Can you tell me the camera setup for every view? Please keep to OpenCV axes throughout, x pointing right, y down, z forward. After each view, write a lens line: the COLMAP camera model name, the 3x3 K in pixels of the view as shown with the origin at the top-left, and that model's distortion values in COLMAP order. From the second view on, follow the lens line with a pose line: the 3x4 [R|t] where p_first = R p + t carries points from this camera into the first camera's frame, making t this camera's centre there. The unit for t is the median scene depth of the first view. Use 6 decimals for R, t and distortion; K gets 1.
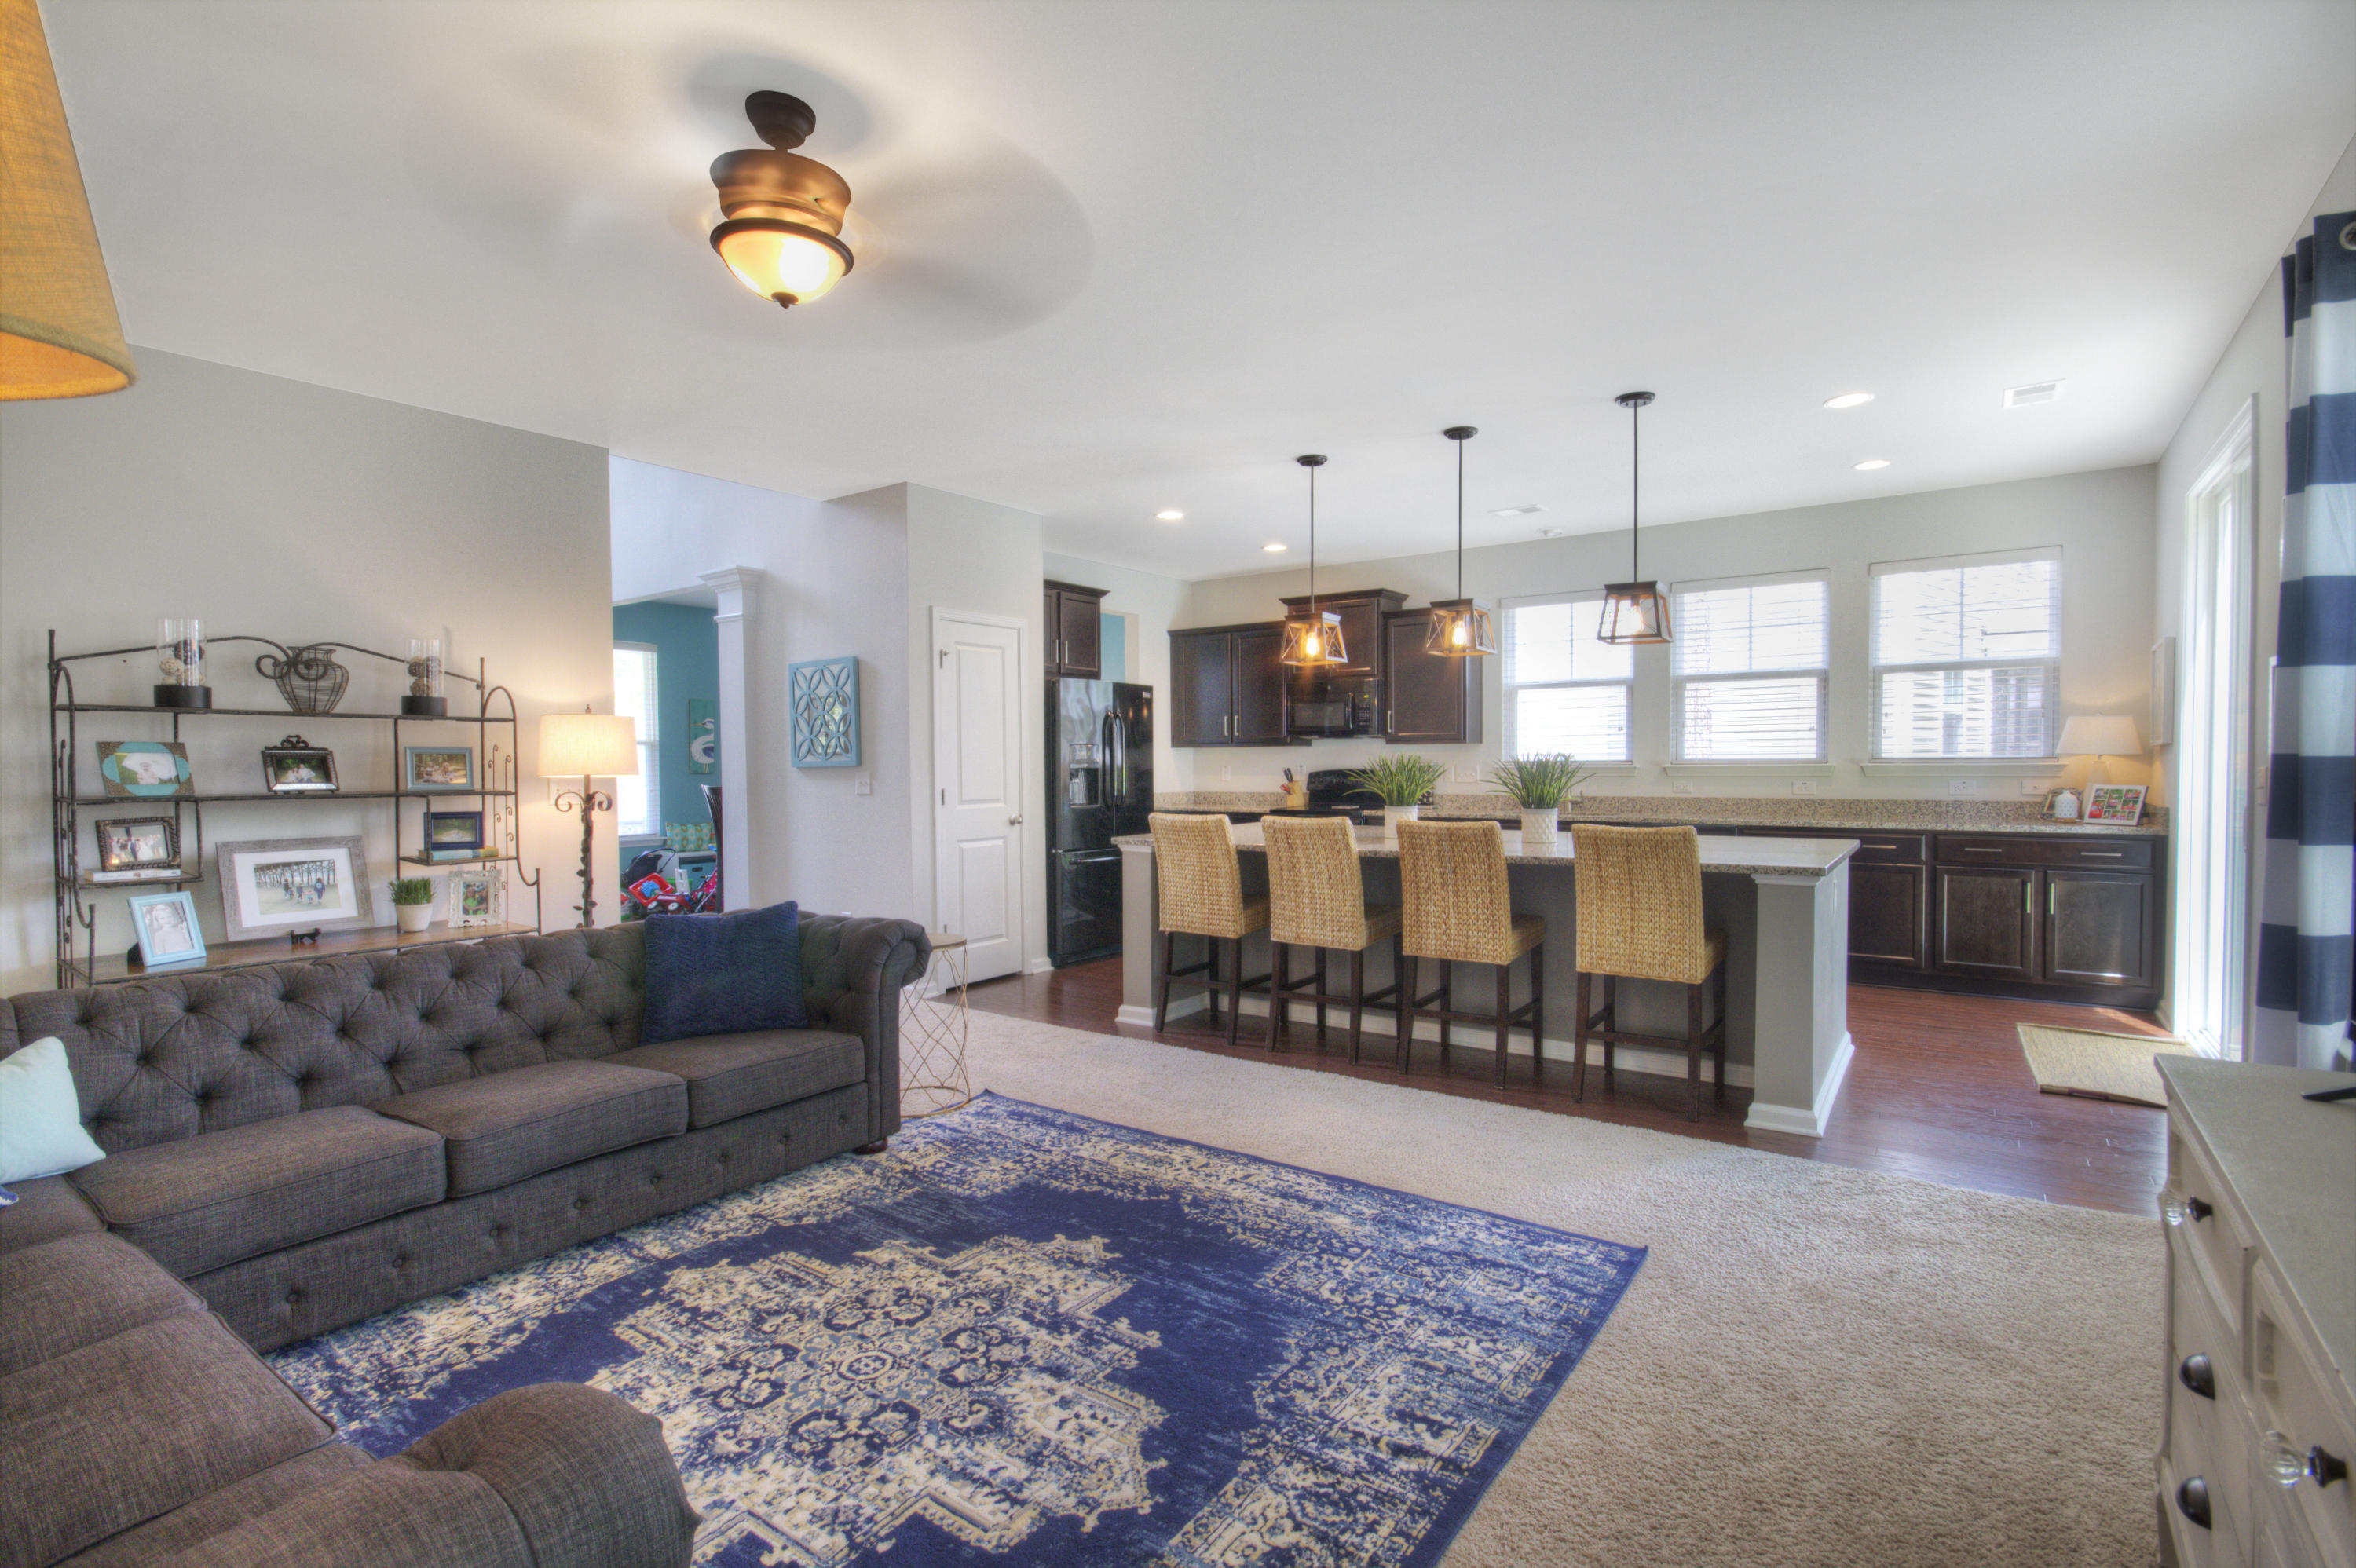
lens RADIAL K [[1098.6, 0, 1200.7], [0, 1098.6, 827.9], [0, 0, 1]] dist [-0.001172, -0.010421]
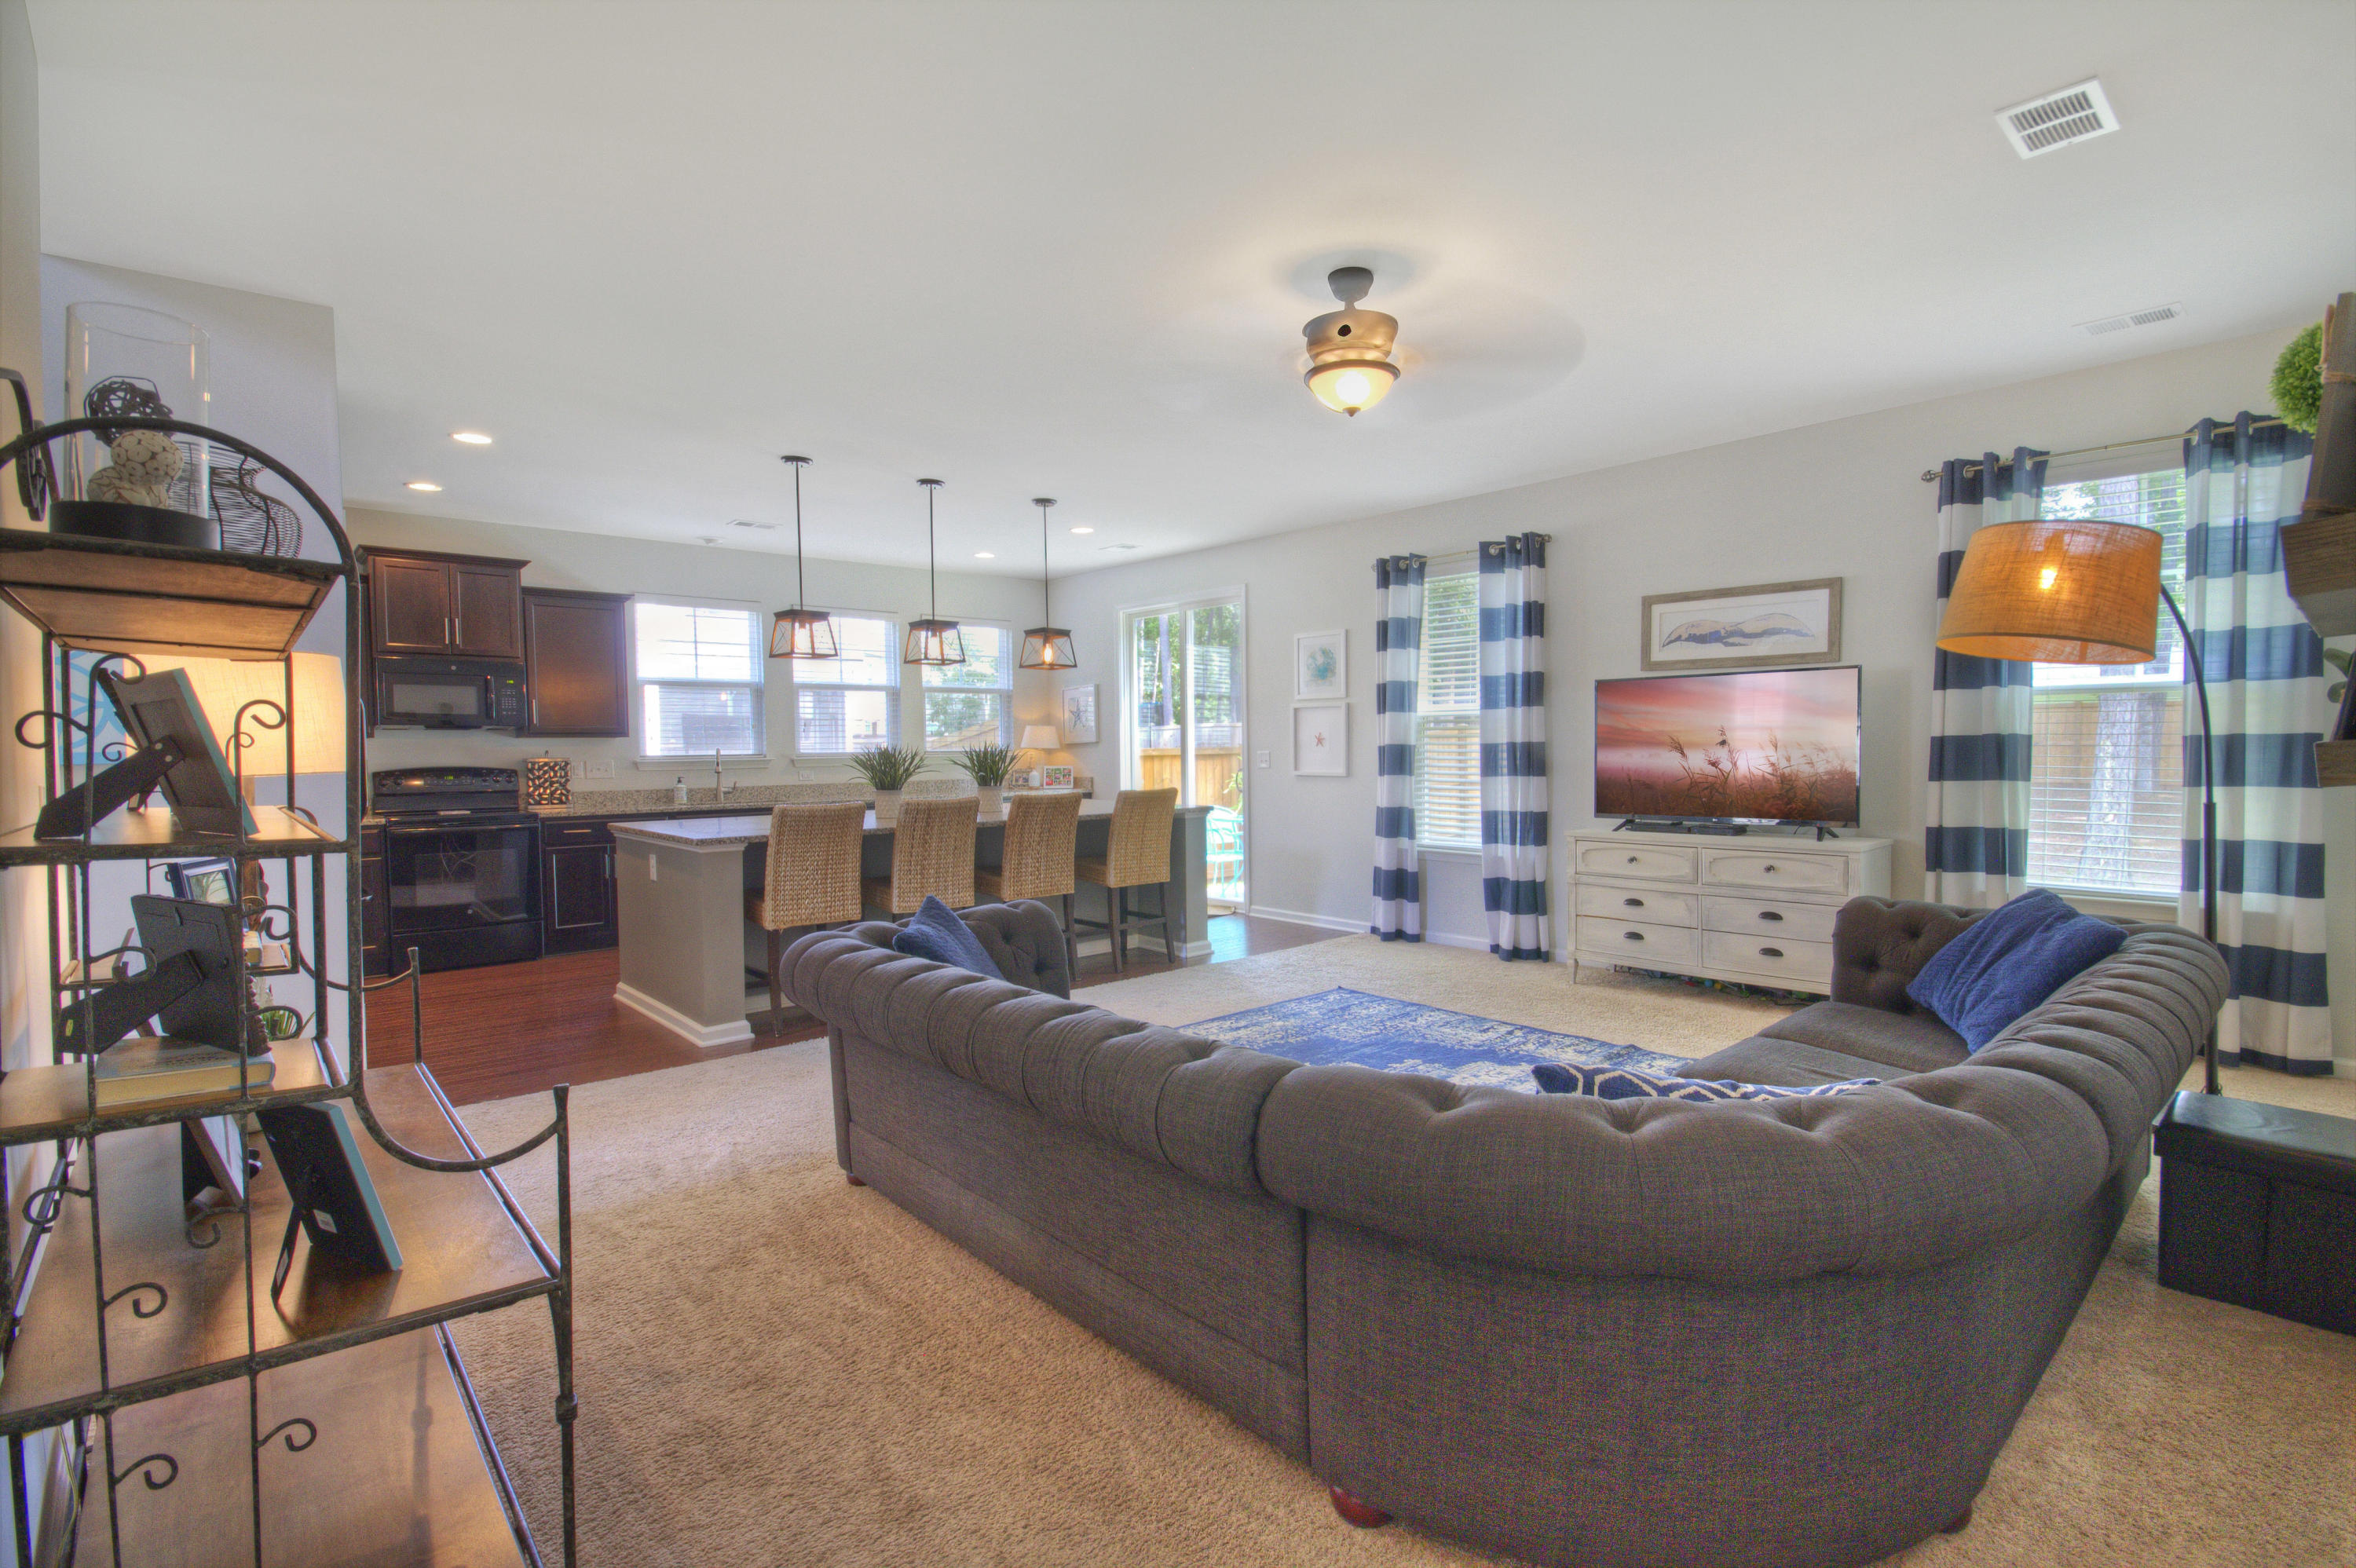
lens RADIAL K [[1098.6, 0, 1189.9], [0, 1098.6, 793.7], [0, 0, 1]] dist [-0.001172, -0.010421]
pose [[0.231625, -0.036103, 0.972135, -1.567886], [0.072916, 0.997144, 0.019658, -0.027690], [-0.970069, 0.066331, 0.233596, 0.761710]]
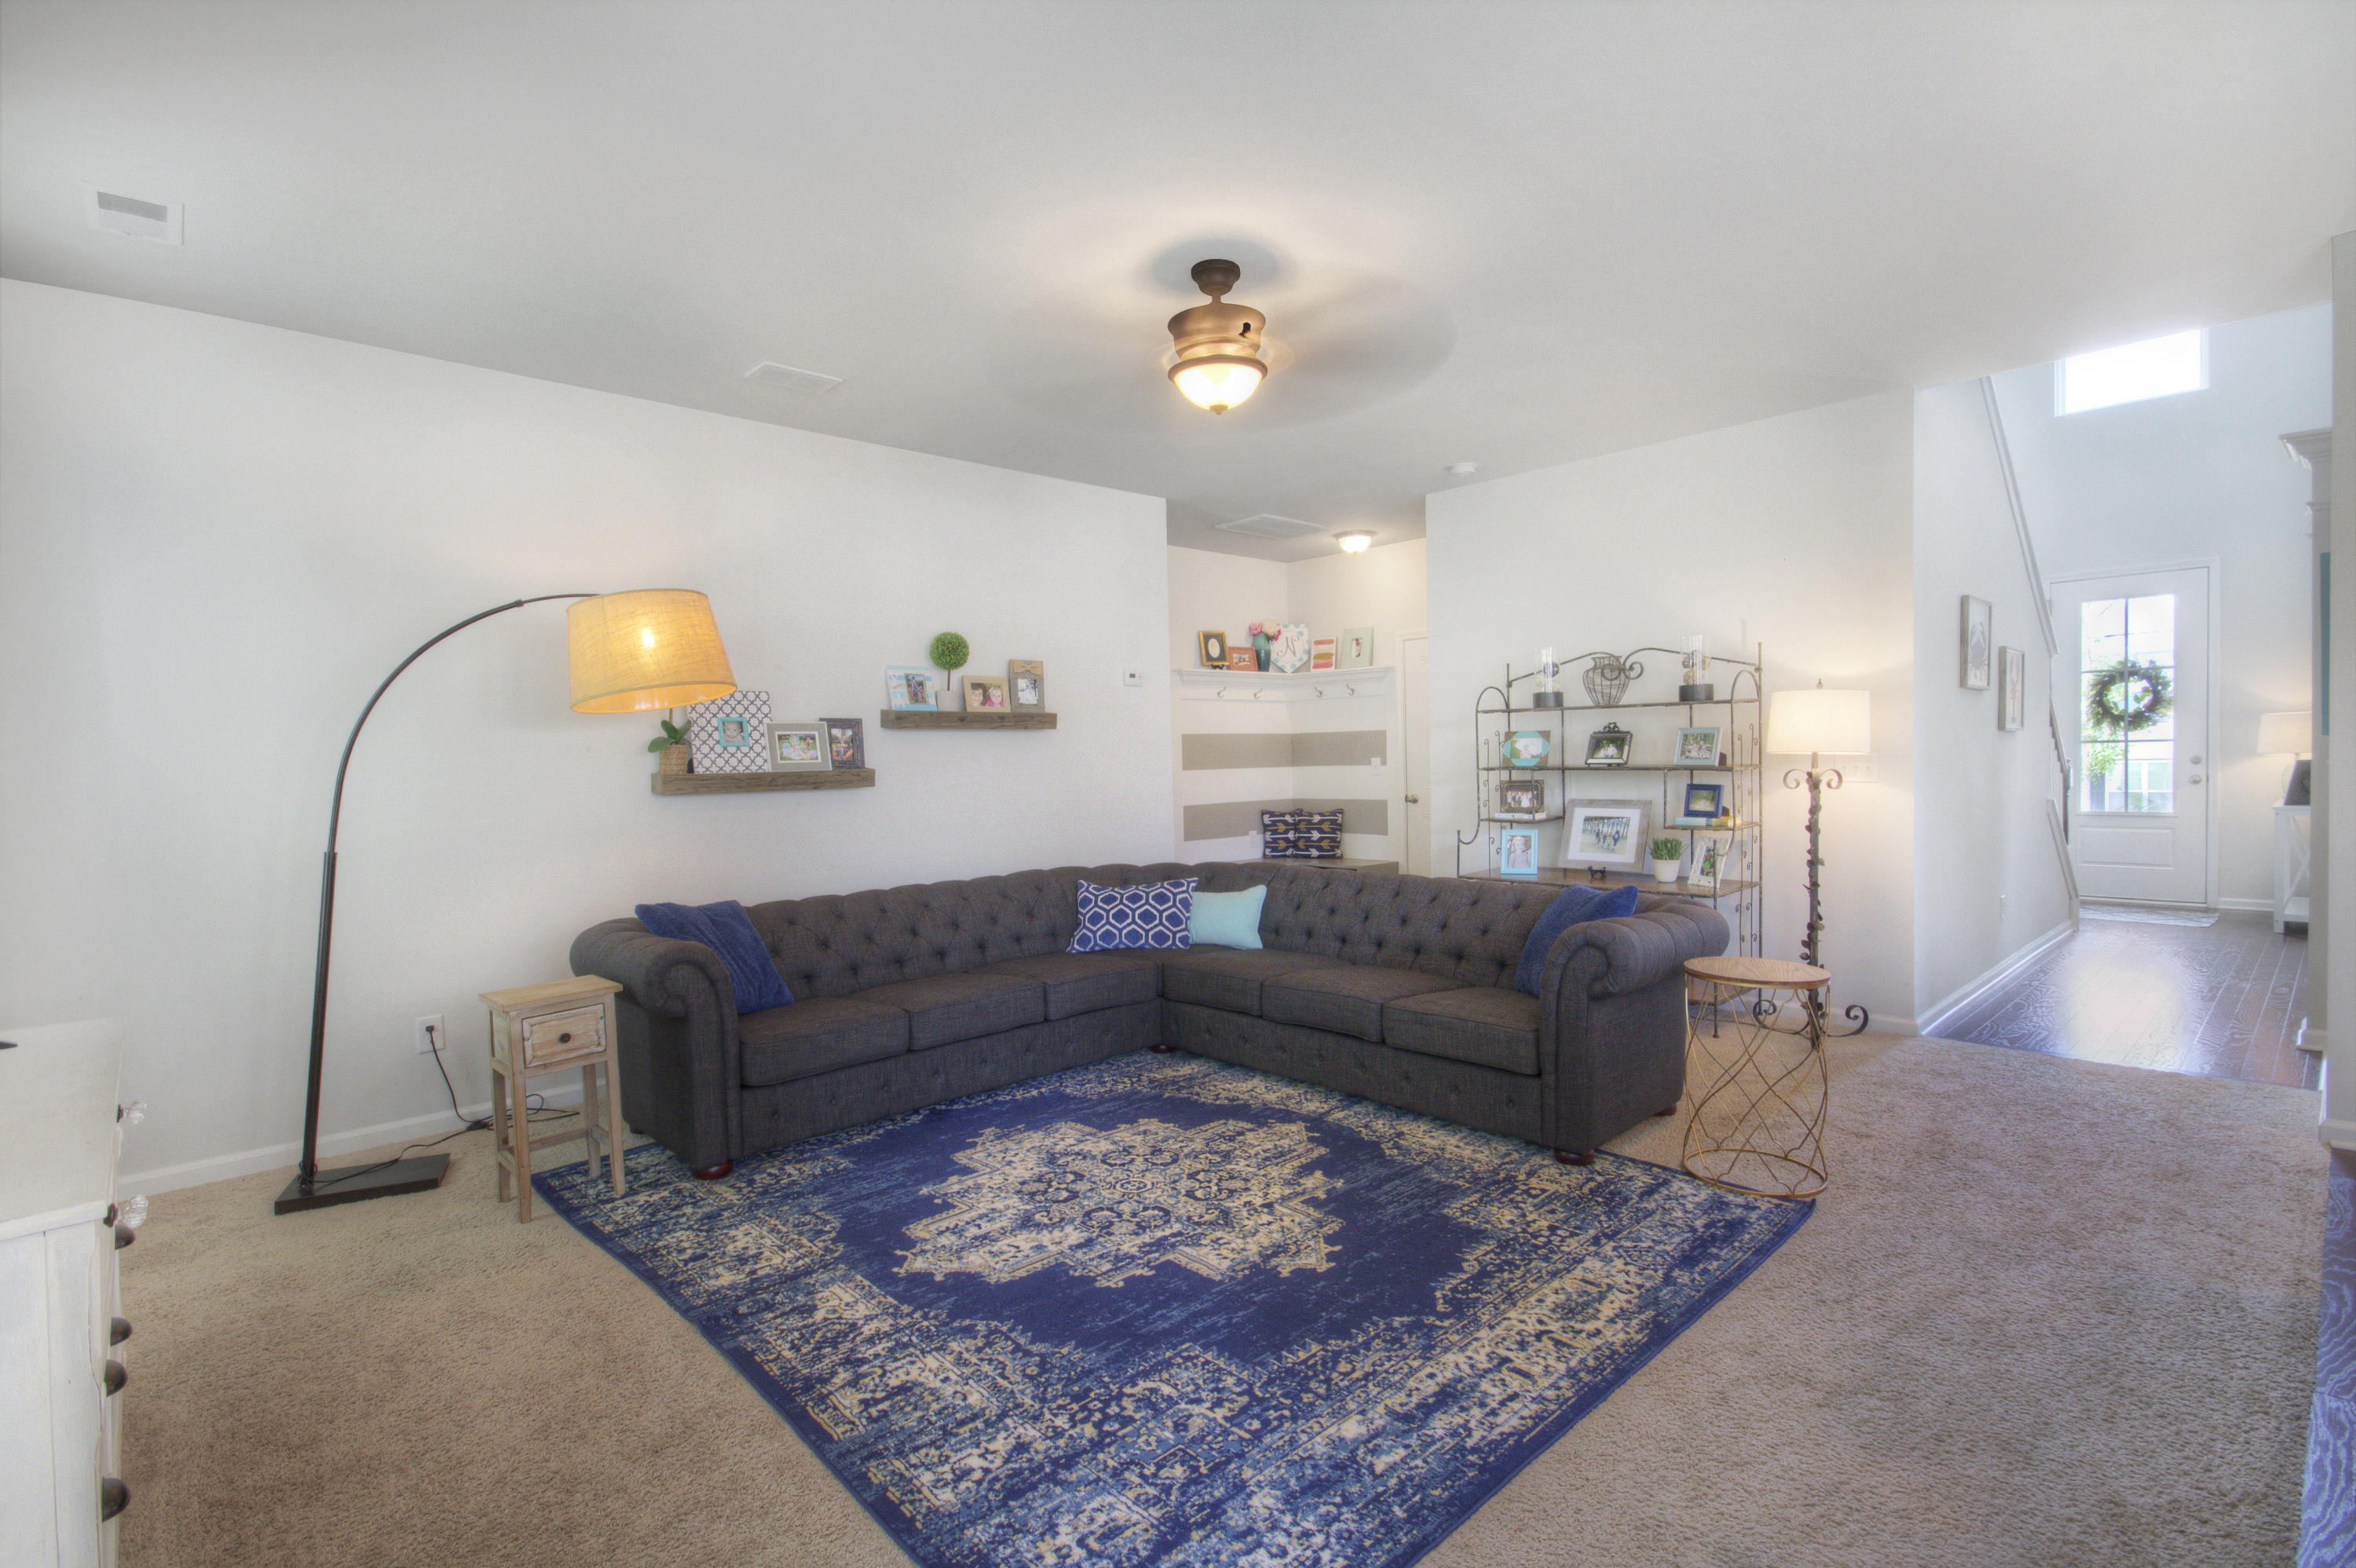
lens RADIAL K [[1098.6, 0, 1186.8], [0, 1098.6, 772.8], [0, 0, 1]] dist [-0.001172, -0.010421]
pose [[-0.206349, 0.024106, -0.978181, 0.837144], [-0.035866, 0.998838, 0.032181, -0.066469], [0.977821, 0.041724, -0.205245, 1.075105]]
